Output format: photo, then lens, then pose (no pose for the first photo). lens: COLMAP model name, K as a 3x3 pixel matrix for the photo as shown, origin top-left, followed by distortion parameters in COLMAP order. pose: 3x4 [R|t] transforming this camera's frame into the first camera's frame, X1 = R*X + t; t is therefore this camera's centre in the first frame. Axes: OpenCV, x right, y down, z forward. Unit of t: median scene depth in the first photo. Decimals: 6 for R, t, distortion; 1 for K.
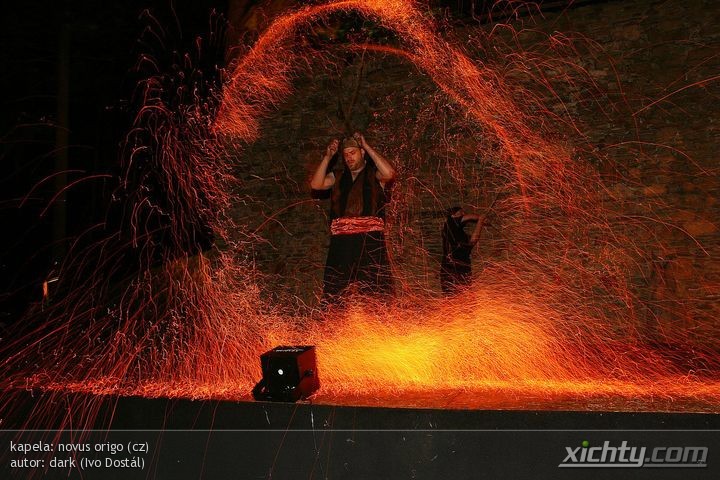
lens RADIAL K [[549.4, 0, 356.1], [0, 549.4, 249.0], [0, 0, 1]] dist [-0.134103, 0.121314]
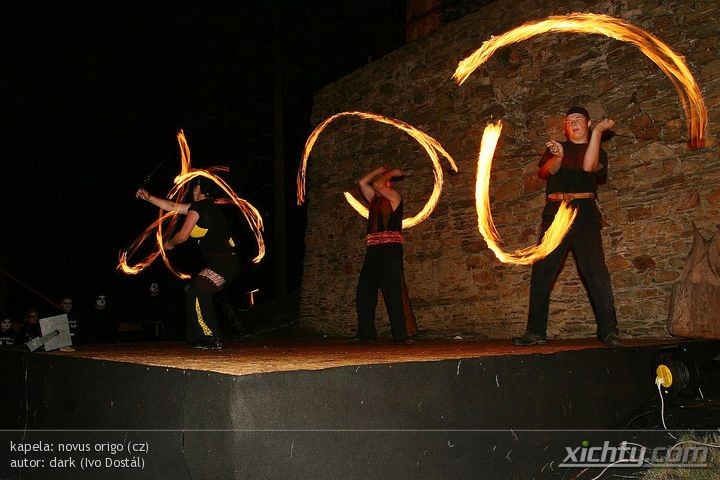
lens RADIAL K [[549.4, 0, 356.1], [0, 549.4, 249.0], [0, 0, 1]] dist [-0.134103, 0.121314]
pose [[0.878963, -0.066419, -0.472241, 0.404416], [0.060354, 0.997784, -0.028000, 0.029713], [0.473055, -0.003891, 0.881025, 0.064969]]
